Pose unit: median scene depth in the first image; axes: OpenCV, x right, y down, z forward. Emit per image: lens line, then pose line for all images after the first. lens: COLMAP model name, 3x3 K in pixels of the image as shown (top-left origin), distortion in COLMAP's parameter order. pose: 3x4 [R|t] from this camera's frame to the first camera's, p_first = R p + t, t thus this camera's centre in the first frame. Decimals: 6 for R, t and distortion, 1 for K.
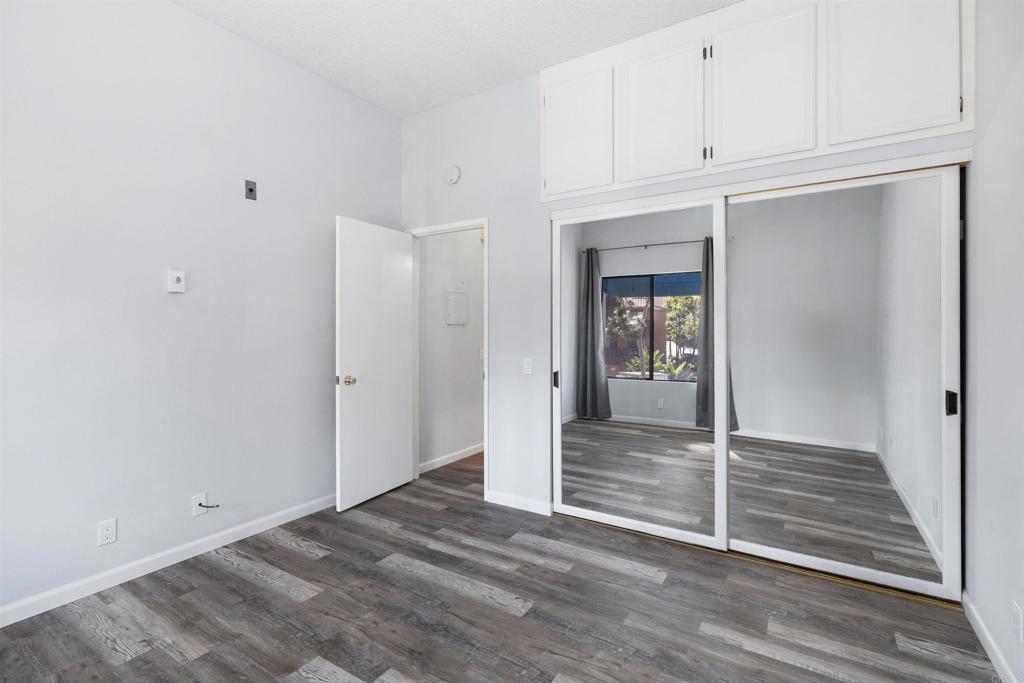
lens RADIAL K [[466.7, 0, 514.3], [0, 466.7, 332.0], [0, 0, 1]] dist [0.000309, 0.001652]
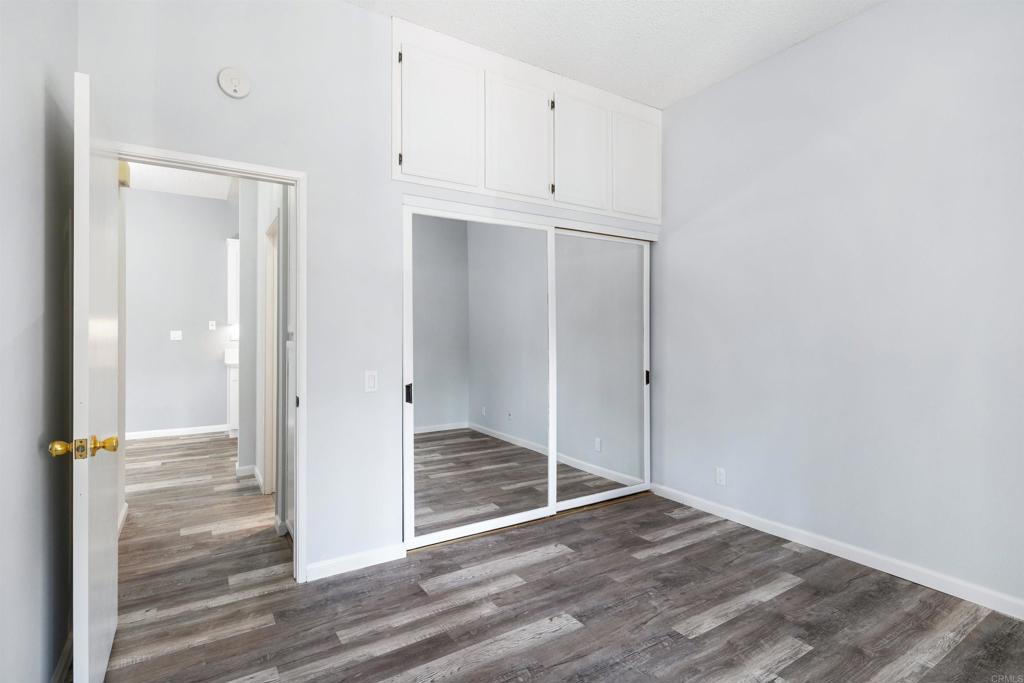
lens RADIAL K [[491.6, 0, 516.4], [0, 491.6, 341.4], [0, 0, 1]] dist [0.002174, -0.000306]
pose [[0.429707, -0.007429, 0.902938, -0.759370], [0.003195, 0.999972, 0.006707, 0.001496], [-0.902963, 0.000003, 0.429719, 0.526963]]
